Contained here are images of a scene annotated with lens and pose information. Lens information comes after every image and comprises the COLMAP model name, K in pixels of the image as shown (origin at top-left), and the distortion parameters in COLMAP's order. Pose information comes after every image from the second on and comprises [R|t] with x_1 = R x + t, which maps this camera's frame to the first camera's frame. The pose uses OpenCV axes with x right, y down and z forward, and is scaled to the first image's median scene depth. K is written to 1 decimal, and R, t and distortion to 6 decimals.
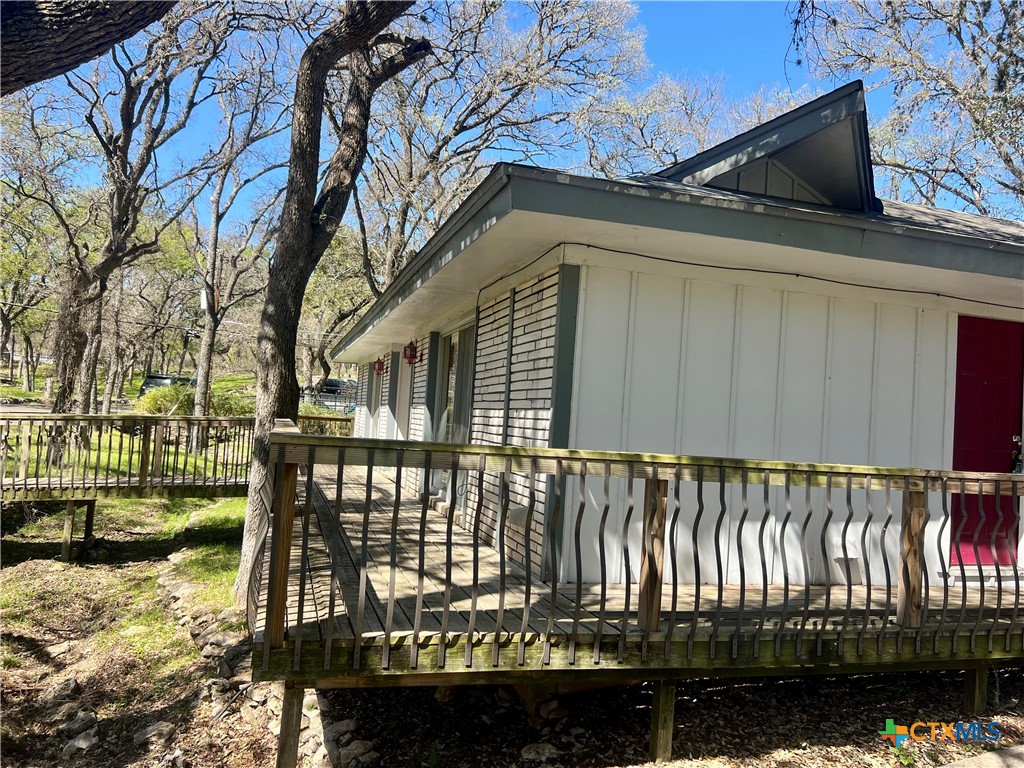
lens RADIAL K [[777.3, 0, 512.0], [0, 777.3, 384.0], [0, 0, 1]] dist [0.002939, 0.001290]
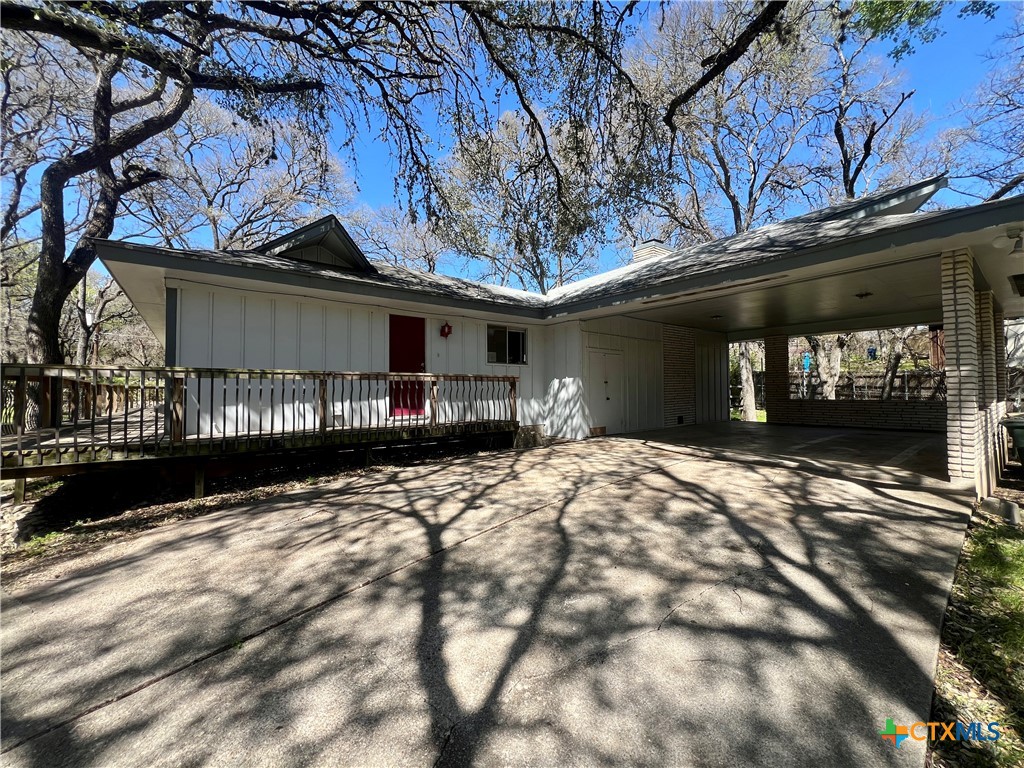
lens RADIAL K [[409.7, 0, 512.9], [0, 409.7, 379.5], [0, 0, 1]] dist [-0.000368, -0.000032]
pose [[0.925143, -0.057173, 0.375289, 0.470534], [0.045233, 0.998153, 0.040556, 0.087127], [-0.376915, -0.020545, 0.926020, -0.377091]]
